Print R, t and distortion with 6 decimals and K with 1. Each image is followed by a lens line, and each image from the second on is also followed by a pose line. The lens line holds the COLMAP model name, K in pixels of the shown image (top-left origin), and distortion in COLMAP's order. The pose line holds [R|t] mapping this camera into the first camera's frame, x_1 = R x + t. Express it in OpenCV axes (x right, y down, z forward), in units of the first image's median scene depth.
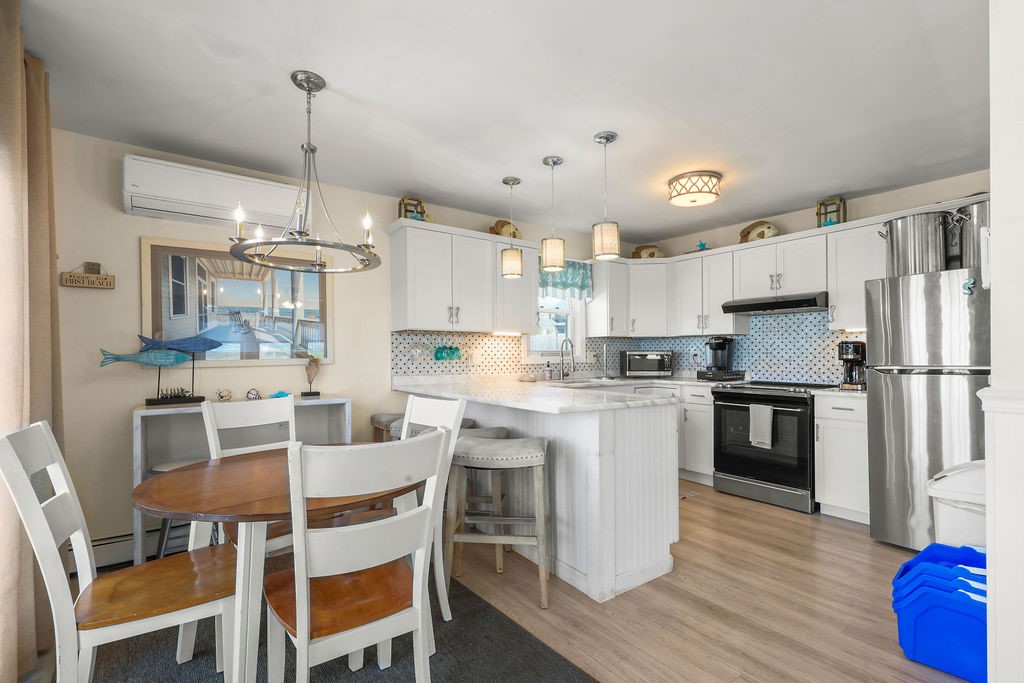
lens RADIAL K [[457.9, 0, 513.6], [0, 457.9, 330.0], [0, 0, 1]] dist [-0.000466, 0.000129]
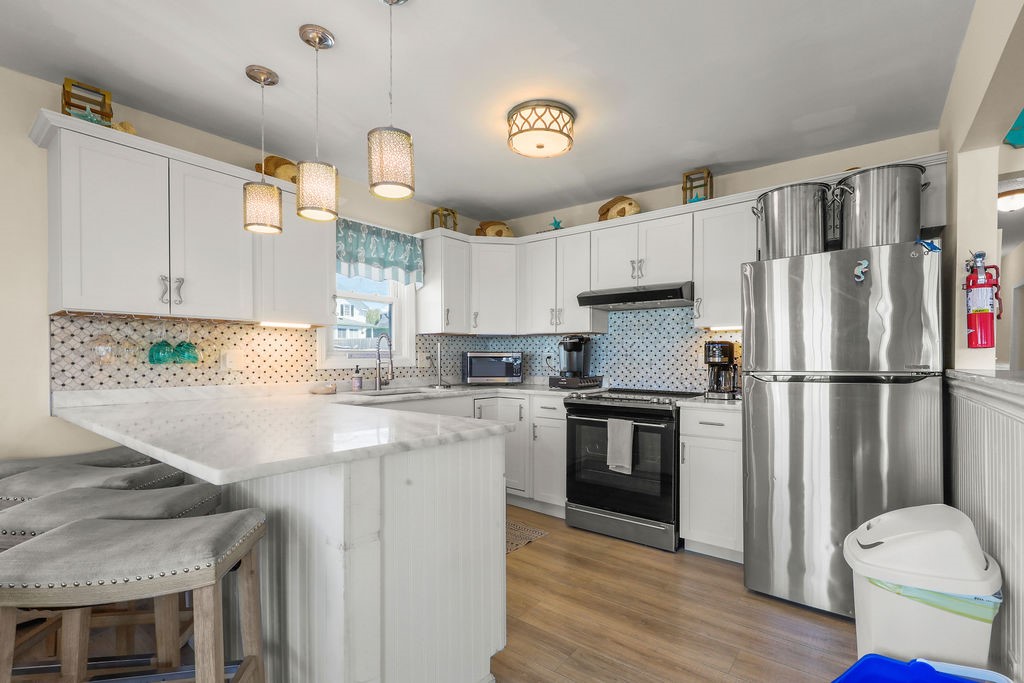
lens RADIAL K [[460.9, 0, 507.6], [0, 460.9, 314.2], [0, 0, 1]] dist [0.000209, 0.000087]
pose [[0.965610, 0.027748, 0.258508, 0.127674], [-0.017446, 0.998963, -0.042060, 0.015299], [-0.259407, 0.036104, 0.965093, 0.249117]]
